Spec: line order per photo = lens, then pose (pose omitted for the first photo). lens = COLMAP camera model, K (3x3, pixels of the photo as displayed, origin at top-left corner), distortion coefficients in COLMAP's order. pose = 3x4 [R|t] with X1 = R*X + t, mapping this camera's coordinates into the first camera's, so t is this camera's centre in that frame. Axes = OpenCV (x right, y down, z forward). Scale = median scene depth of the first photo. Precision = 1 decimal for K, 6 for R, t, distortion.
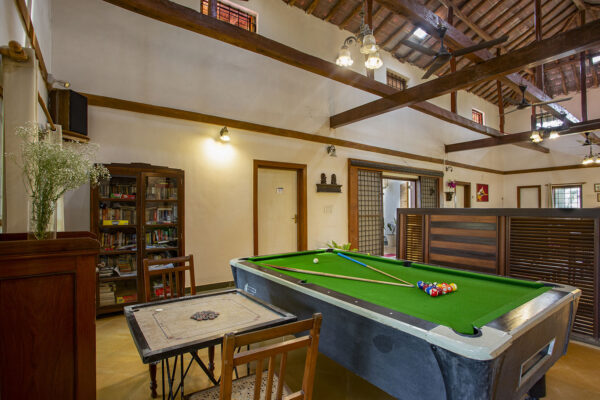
lens RADIAL K [[307.9, 0, 300.0], [0, 307.9, 200.0], [0, 0, 1]] dist [-0.020189, 0.001618]
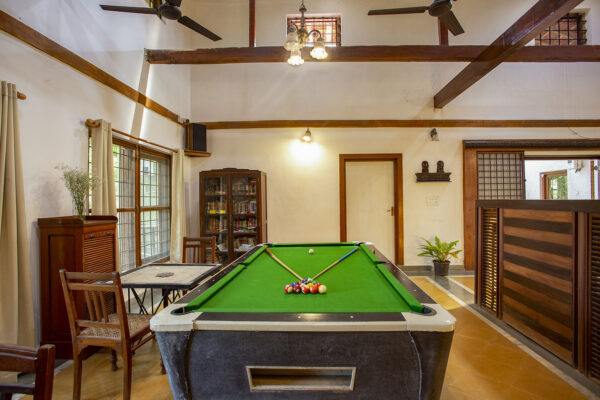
lens RADIAL K [[298.9, 0, 278.3], [0, 298.9, 197.9], [0, 0, 1]] dist [-0.065496, 0.025326]
pose [[0.782333, -0.011665, -0.622751, 0.268617], [0.024550, 0.999625, 0.012116, -0.000242], [0.622376, -0.024767, 0.782326, 0.064361]]
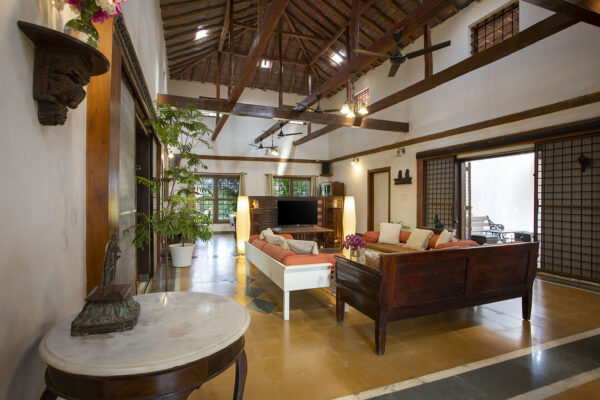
lens RADIAL K [[307.9, 0, 300.0], [0, 307.9, 200.0], [0, 0, 1]] dist [-0.020189, 0.001618]
pose [[-0.267501, 0.002495, -0.963554, 1.429706], [0.021841, 0.999755, -0.003475, 0.035185], [0.963310, -0.021974, -0.267490, 0.921673]]
